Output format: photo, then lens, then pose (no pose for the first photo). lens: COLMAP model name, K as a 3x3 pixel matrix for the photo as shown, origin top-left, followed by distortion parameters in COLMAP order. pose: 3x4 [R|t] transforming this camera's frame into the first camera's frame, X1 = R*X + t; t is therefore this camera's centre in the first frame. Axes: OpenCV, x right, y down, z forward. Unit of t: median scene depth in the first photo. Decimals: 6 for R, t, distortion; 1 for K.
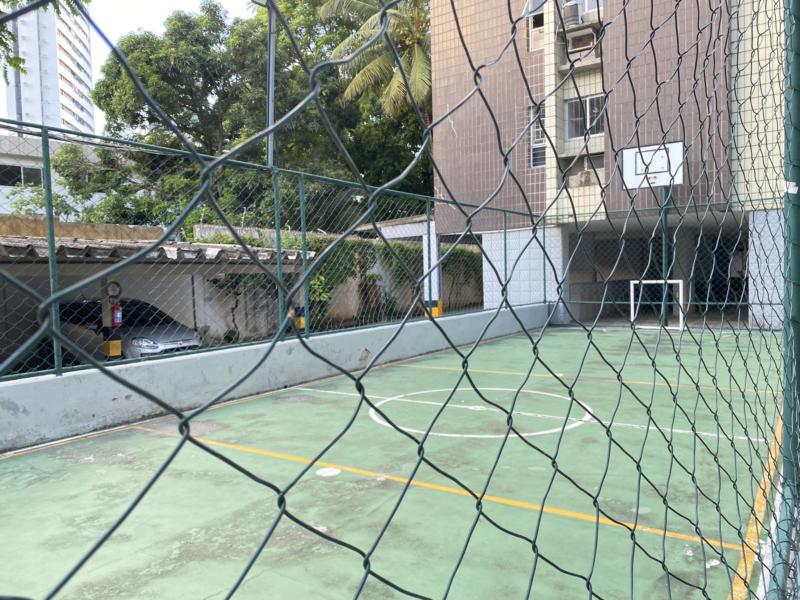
lens RADIAL K [[611.4, 0, 401.0], [0, 611.4, 302.0], [0, 0, 1]] dist [0.004442, -0.002039]
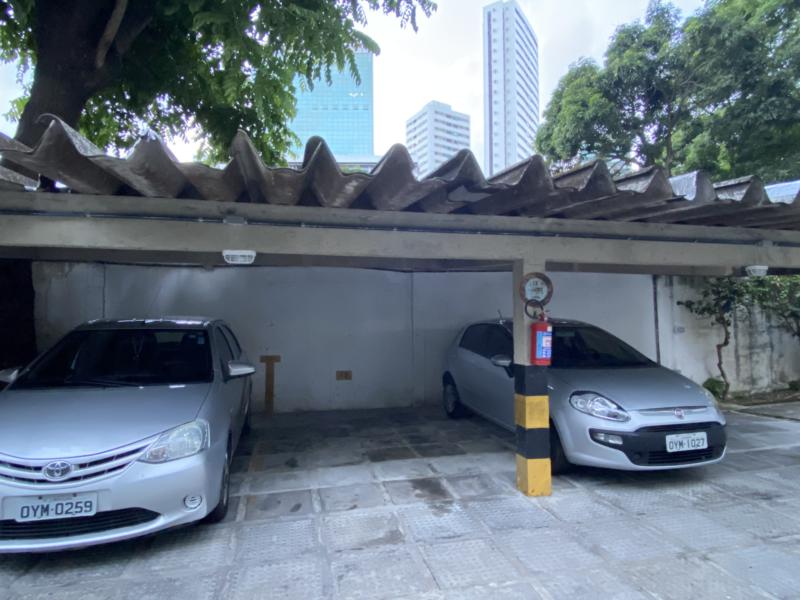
lens RADIAL K [[481.4, 0, 401.1], [0, 481.4, 302.1], [0, 0, 1]] dist [0.029815, -0.025341]
pose [[0.735510, -0.016935, -0.677302, -0.171268], [-0.039147, 0.996955, -0.067438, 0.011932], [0.676382, 0.076116, 0.732608, 0.383543]]
